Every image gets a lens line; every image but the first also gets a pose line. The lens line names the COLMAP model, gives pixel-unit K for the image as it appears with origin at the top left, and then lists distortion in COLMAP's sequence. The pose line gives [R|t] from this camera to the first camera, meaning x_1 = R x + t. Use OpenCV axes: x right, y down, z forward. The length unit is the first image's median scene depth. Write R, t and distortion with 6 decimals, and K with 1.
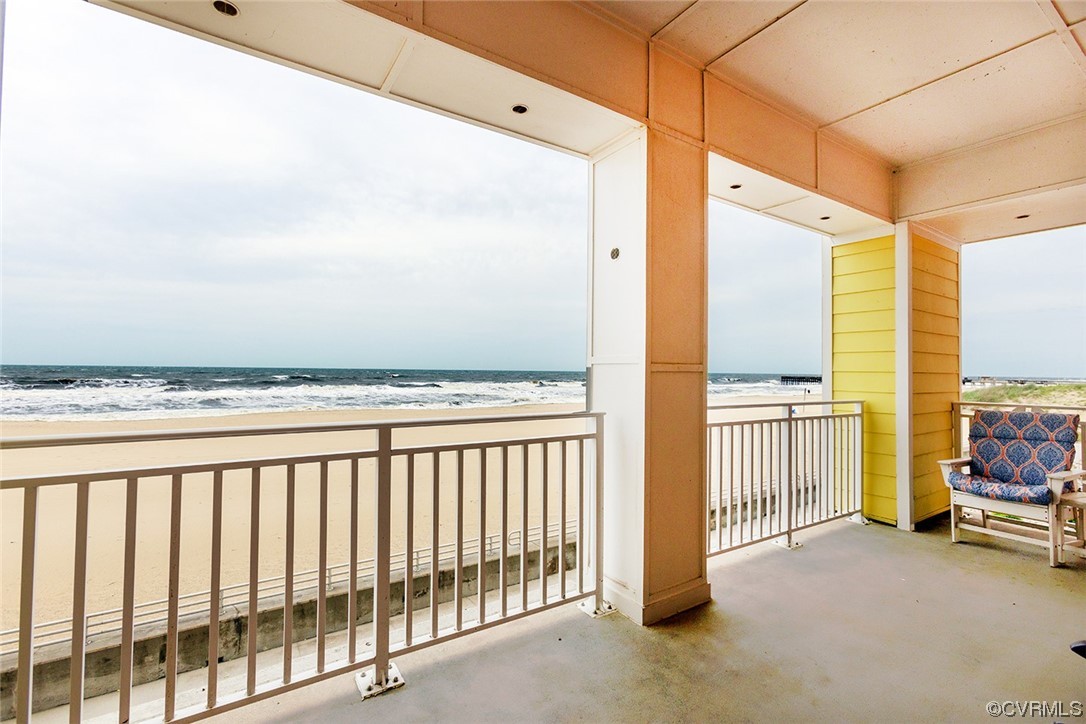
lens RADIAL K [[477.7, 0, 538.6], [0, 477.7, 361.6], [0, 0, 1]] dist [0.003325, 0.000411]
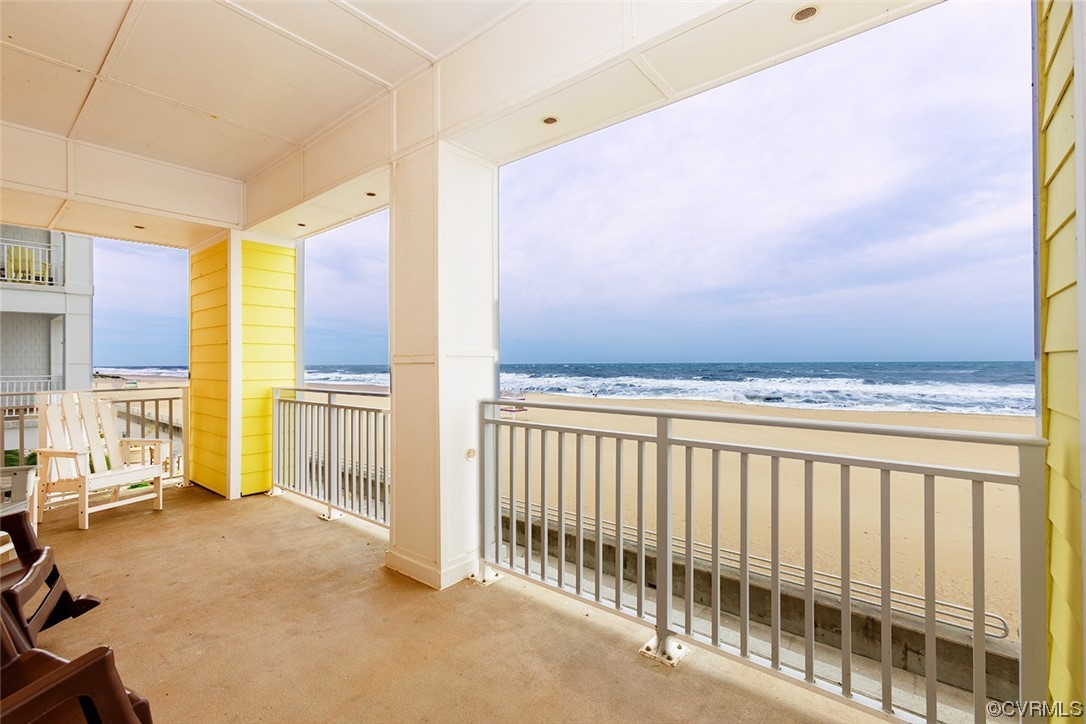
lens RADIAL K [[477.7, 0, 538.6], [0, 477.7, 361.6], [0, 0, 1]] dist [0.003325, 0.000411]
pose [[0.301041, -0.016847, -0.953462, 0.628319], [0.026483, 0.999606, -0.009300, 0.015422], [0.953243, -0.022451, 0.301369, 0.411943]]
